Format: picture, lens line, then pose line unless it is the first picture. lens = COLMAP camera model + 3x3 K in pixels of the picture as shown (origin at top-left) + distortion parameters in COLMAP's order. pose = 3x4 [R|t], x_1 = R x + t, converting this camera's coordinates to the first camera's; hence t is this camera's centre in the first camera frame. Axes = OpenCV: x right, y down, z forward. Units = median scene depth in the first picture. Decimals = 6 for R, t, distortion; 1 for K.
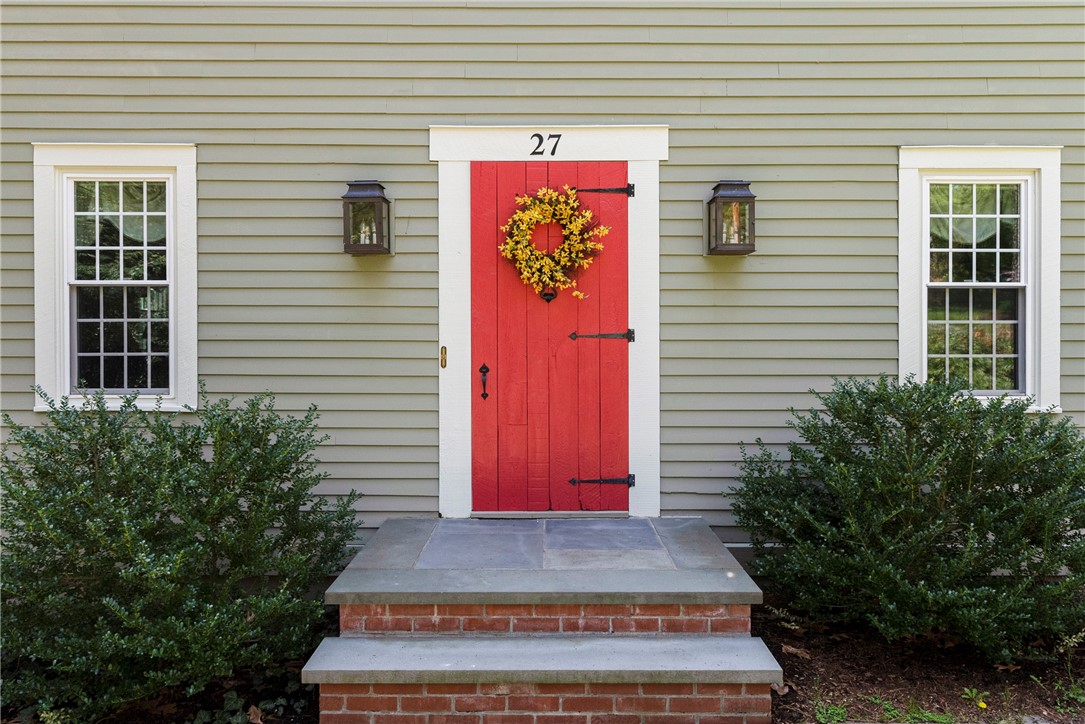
lens RADIAL K [[728.6, 0, 546.7], [0, 728.6, 331.1], [0, 0, 1]] dist [-0.010600, 0.005045]
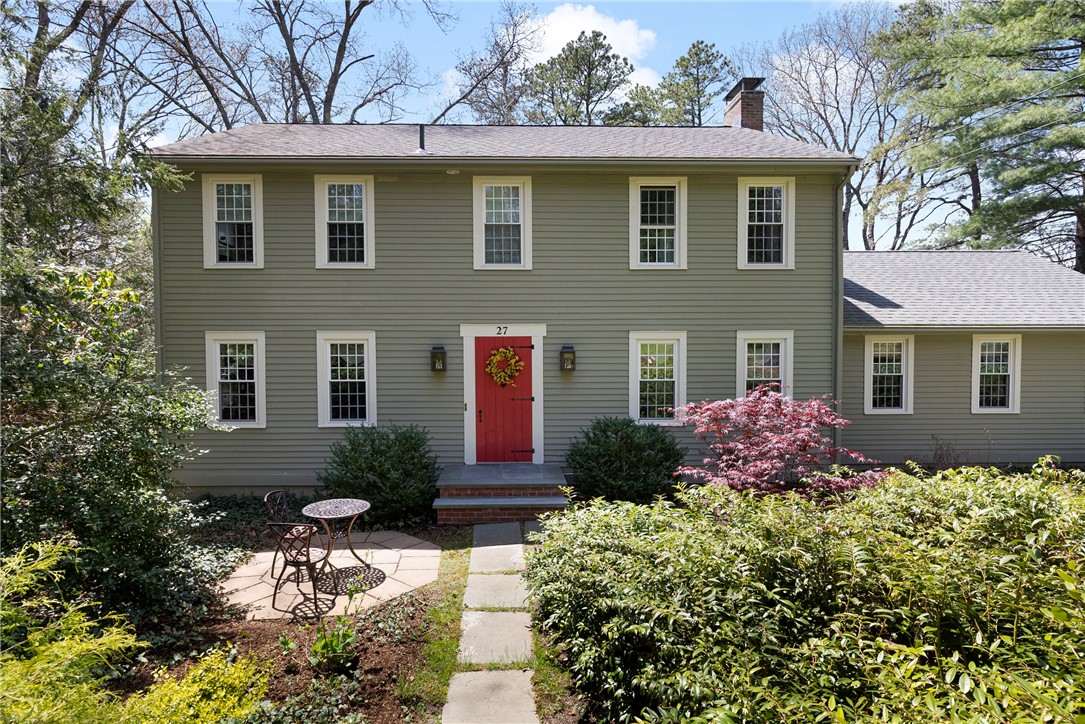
lens RADIAL K [[518.2, 0, 511.5], [0, 518.2, 362.1], [0, 0, 1]] dist [-0.000050, 0.001619]
pose [[0.999923, -0.003462, 0.011954, 0.010595], [0.003158, 0.999674, 0.025342, -0.187159], [-0.012038, -0.025302, 0.999607, -0.982243]]
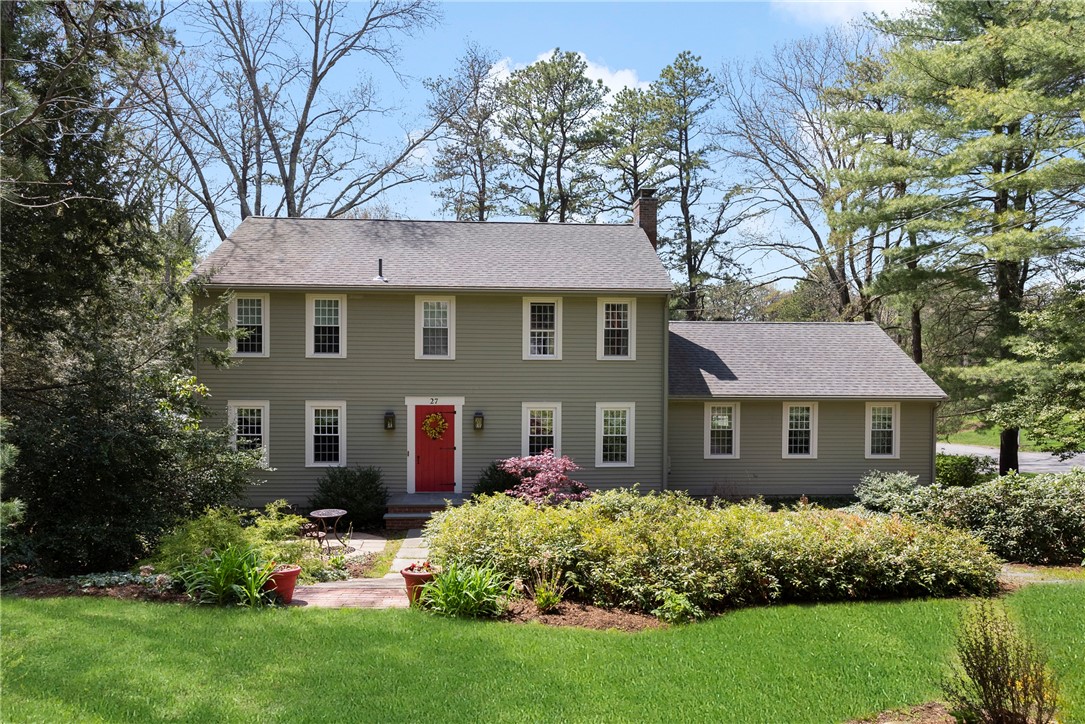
lens RADIAL K [[728.6, 0, 539.5], [0, 728.6, 359.7], [0, 0, 1]] dist [-0.010600, 0.005045]
pose [[0.998890, 0.006534, 0.046639, 0.393202], [-0.007168, 0.999884, 0.013454, -0.545675], [-0.046546, -0.013773, 0.998821, -3.062722]]
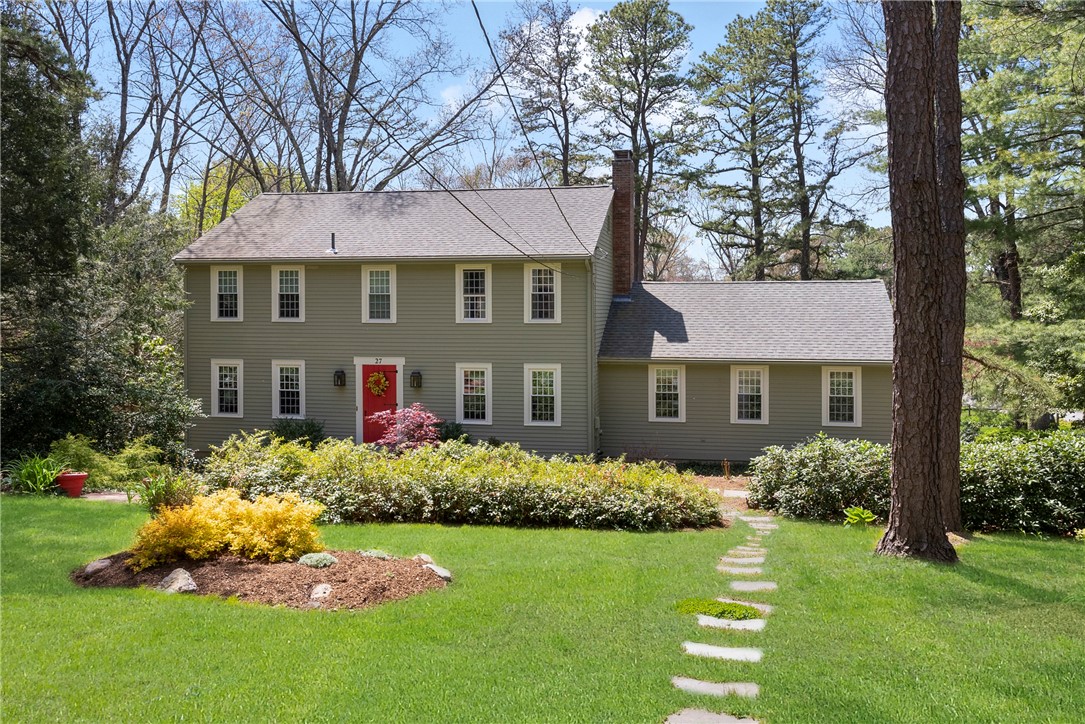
lens RADIAL K [[828.0, 0, 541.1], [0, 828.0, 309.5], [0, 0, 1]] dist [0.004334, -0.006083]
pose [[0.981492, 0.000653, -0.191504, 1.938587], [0.000067, 0.999993, 0.003754, -0.590153], [0.191505, -0.003697, 0.981485, -3.761489]]
